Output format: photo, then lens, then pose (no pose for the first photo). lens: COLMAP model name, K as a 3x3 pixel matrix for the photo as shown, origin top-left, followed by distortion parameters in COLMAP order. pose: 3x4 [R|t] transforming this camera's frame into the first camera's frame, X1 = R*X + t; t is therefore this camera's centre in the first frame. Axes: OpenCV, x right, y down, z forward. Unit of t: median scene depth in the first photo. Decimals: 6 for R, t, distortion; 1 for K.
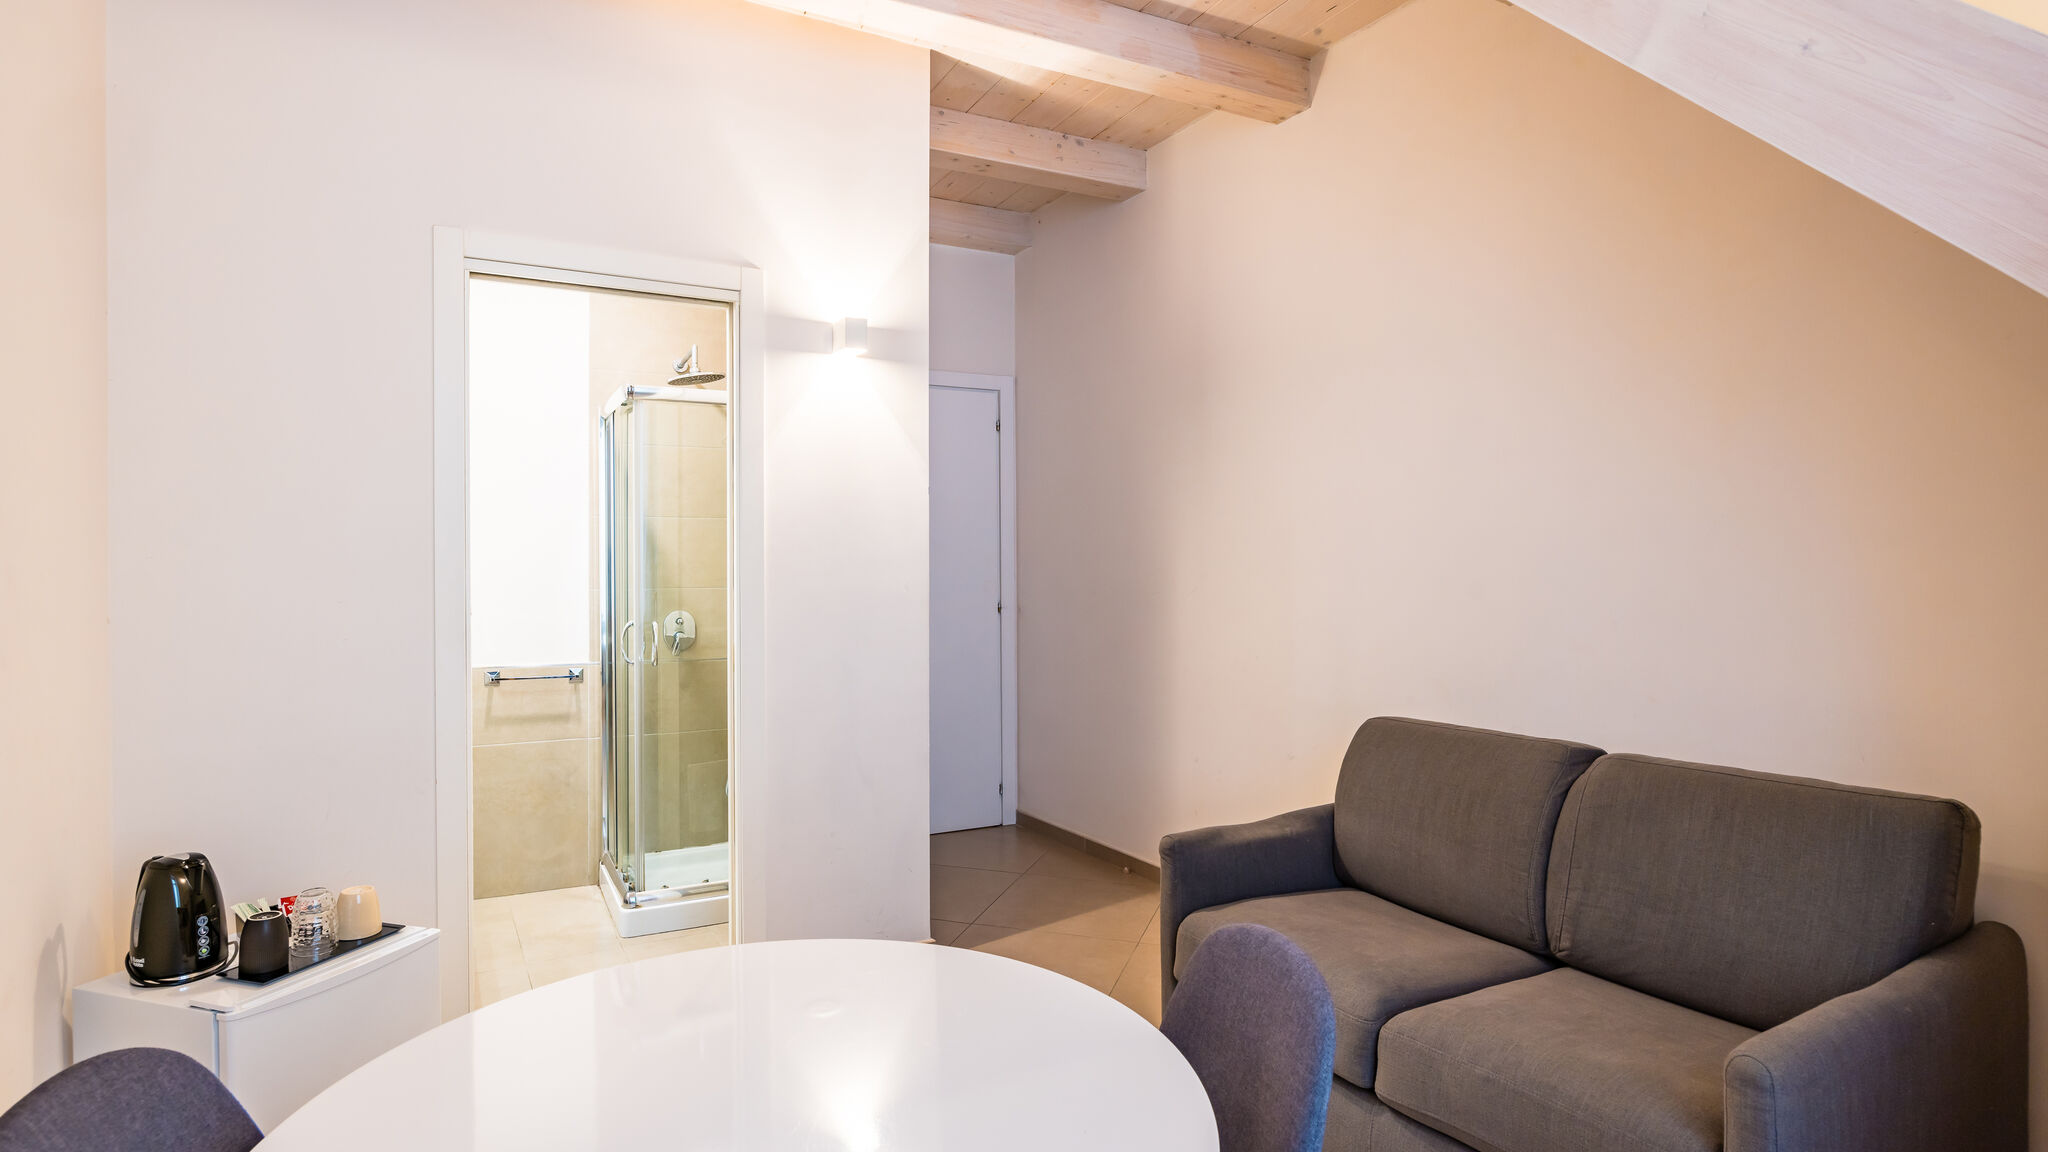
lens RADIAL K [[1035.1, 0, 1010.5], [0, 1035.1, 566.1], [0, 0, 1]] dist [-0.013609, 0.001694]
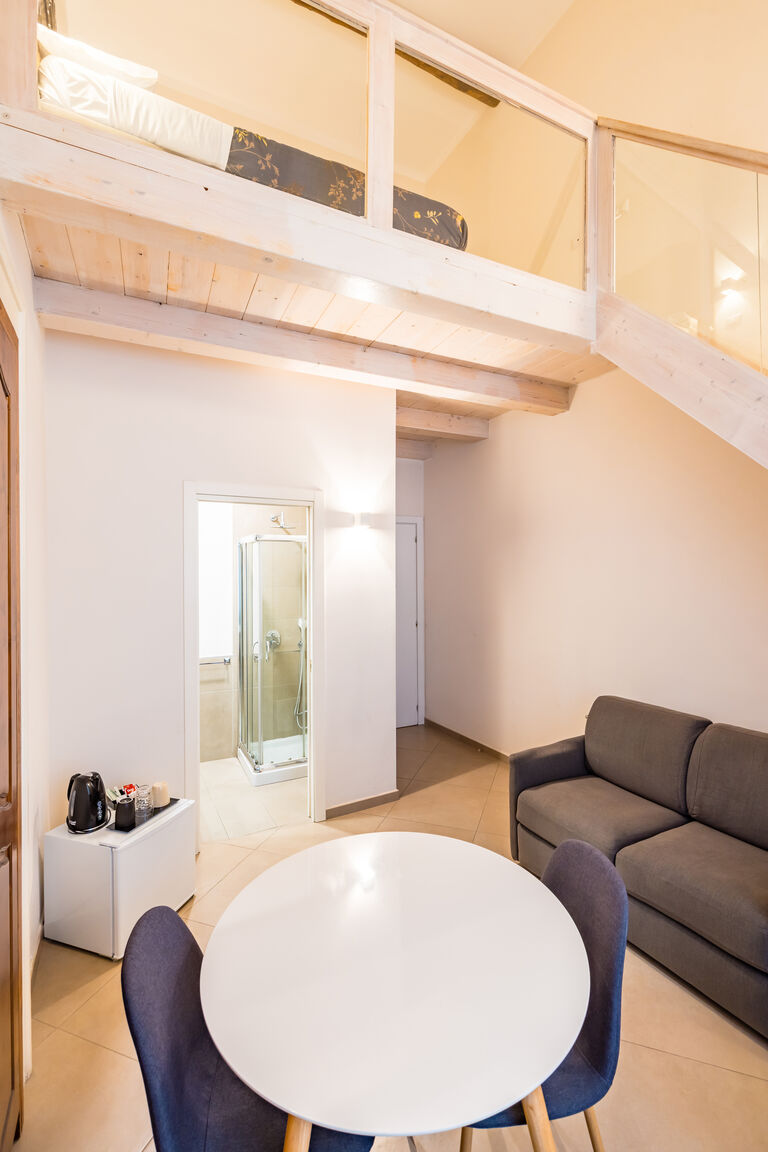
lens RADIAL K [[500.4, 0, 392.3], [0, 500.4, 570.1], [0, 0, 1]] dist [-0.002118, 0.000818]
pose [[0.999929, -0.001551, -0.011854, -0.078126], [0.001543, 0.999999, -0.000716, -0.114019], [0.011855, 0.000698, 0.999929, -0.072226]]
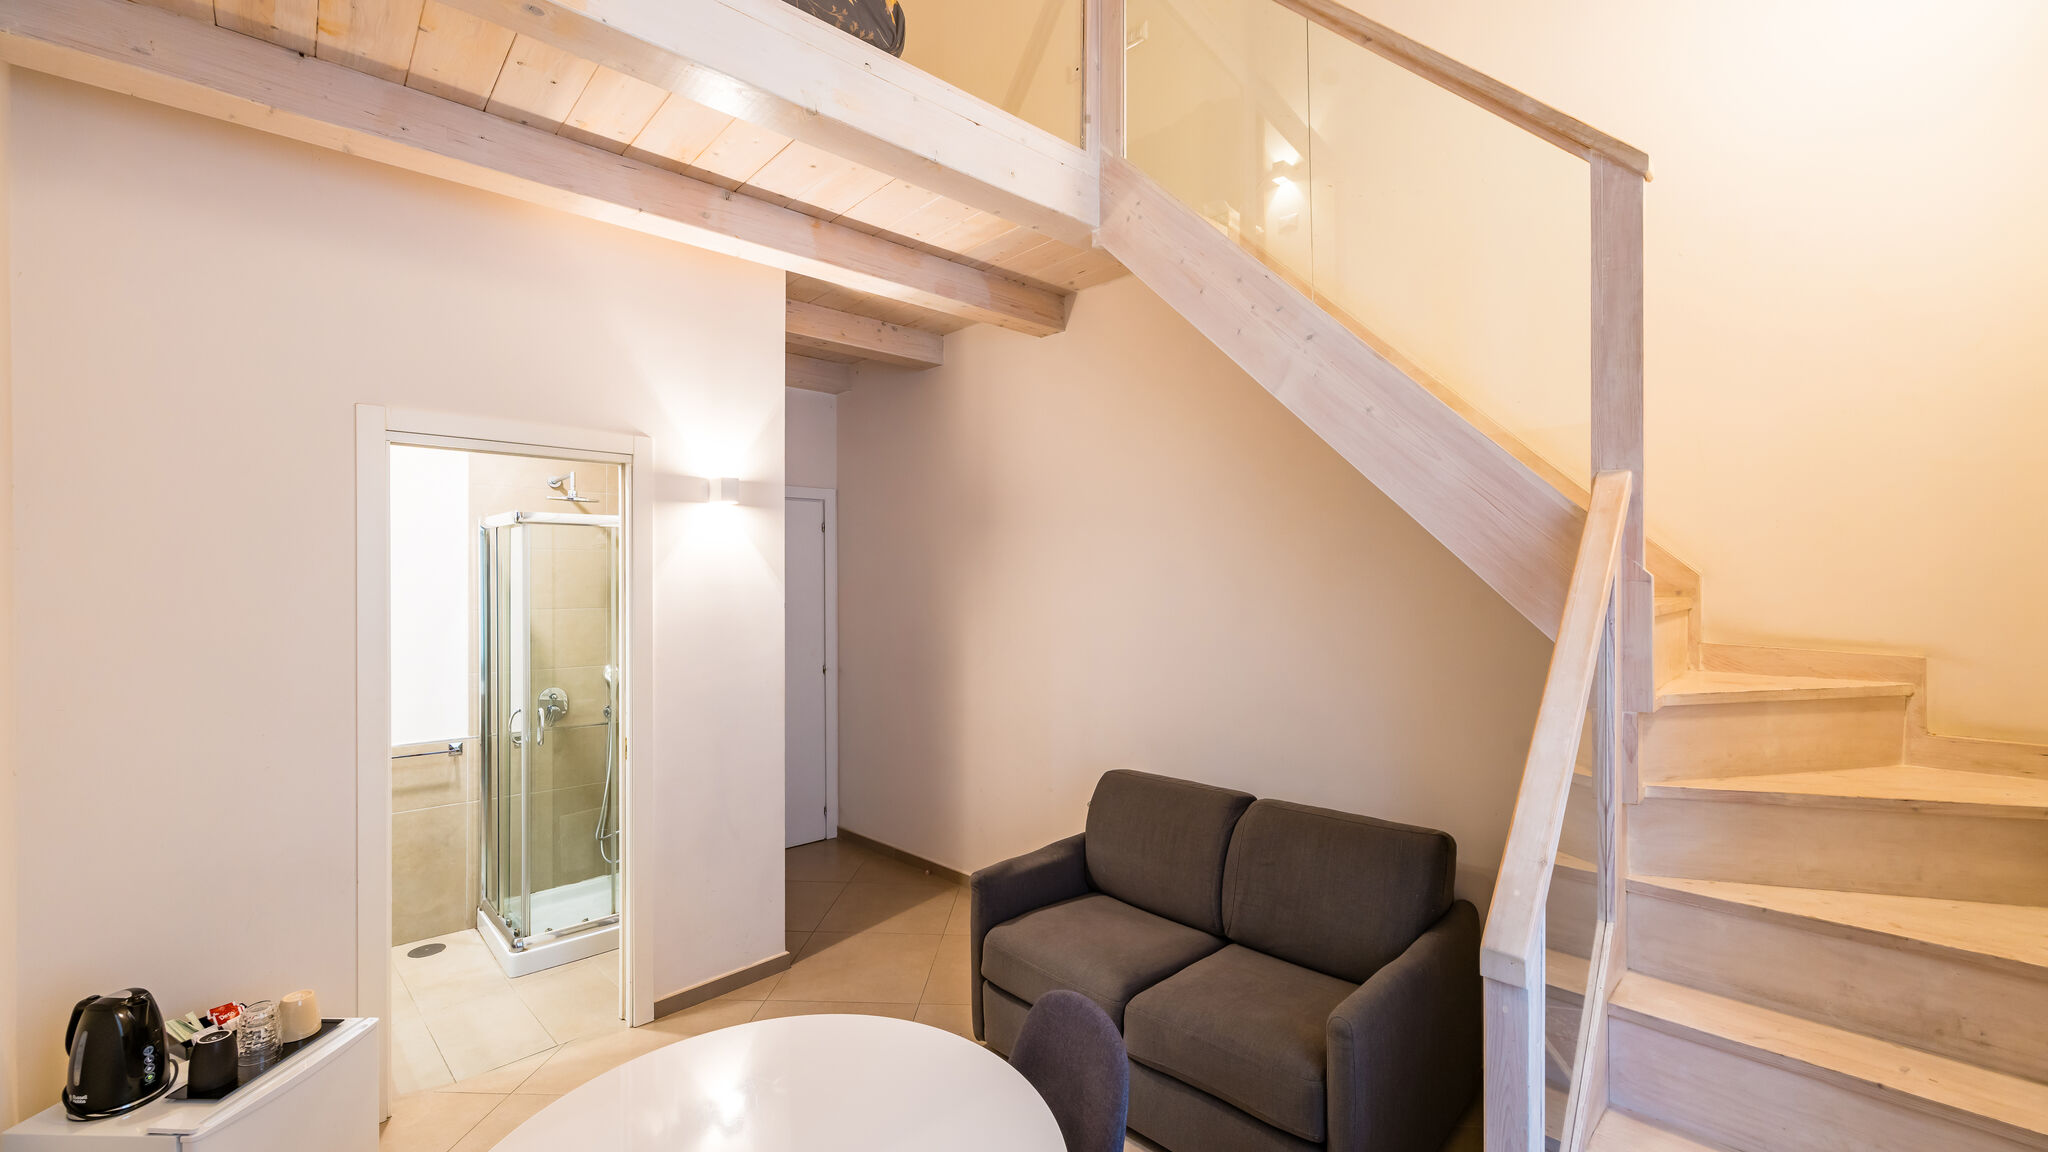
lens RADIAL K [[826.6, 0, 1023.4], [0, 826.6, 579.0], [0, 0, 1]] dist [-0.000475, 0.000183]
pose [[0.964885, 0.000755, 0.262671, -0.066053], [-0.000257, 0.999998, -0.001931, -0.111370], [-0.262672, 0.001796, 0.964883, -0.083222]]
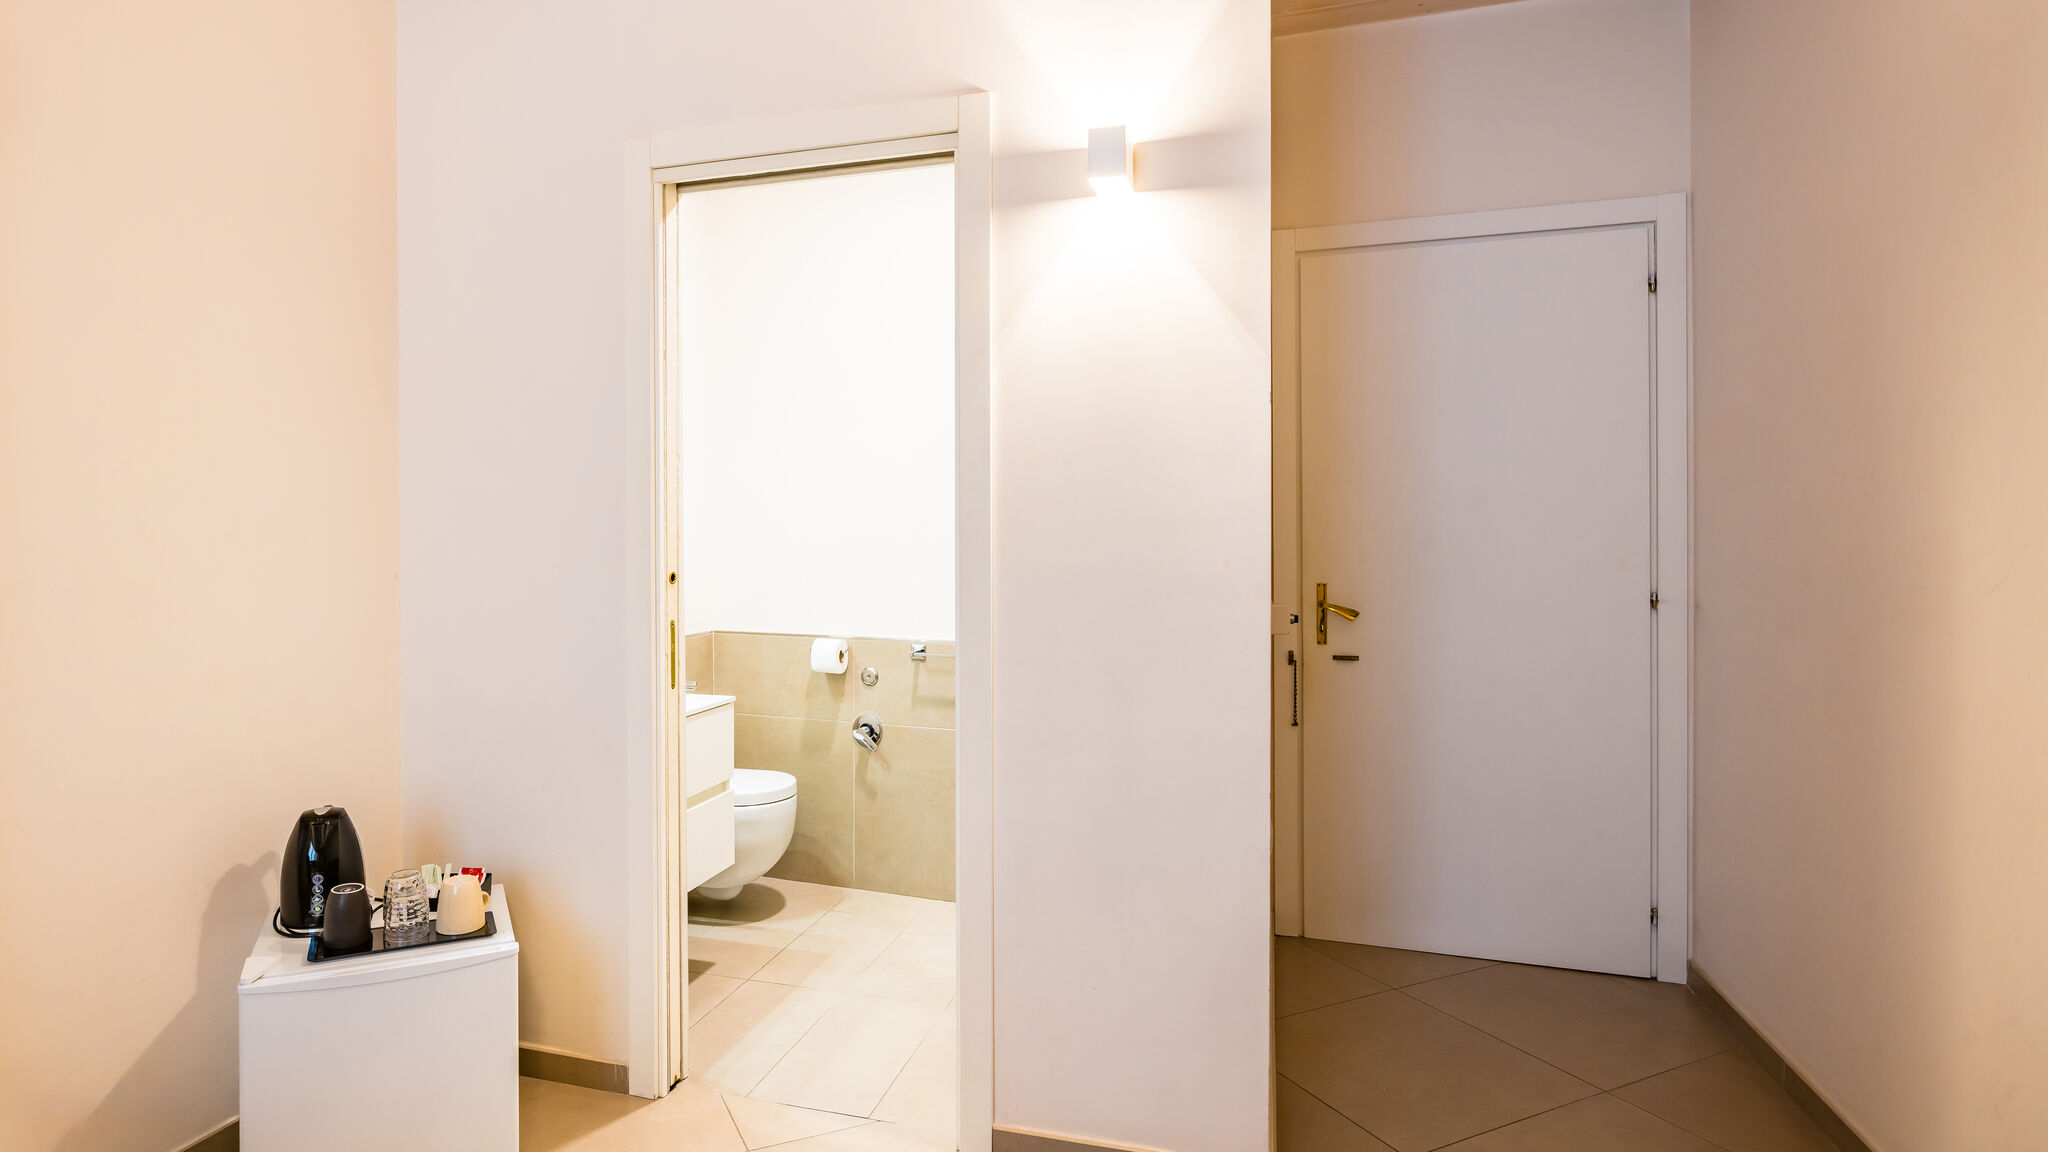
lens RADIAL K [[1097.4, 0, 940.7], [0, 1097.4, 538.1], [0, 0, 1]] dist [-0.003628, -0.000535]
pose [[0.677692, 0.007611, -0.735306, 0.268031], [-0.002414, 0.999964, 0.008126, 0.001935], [0.735342, -0.003732, 0.677686, 0.474582]]
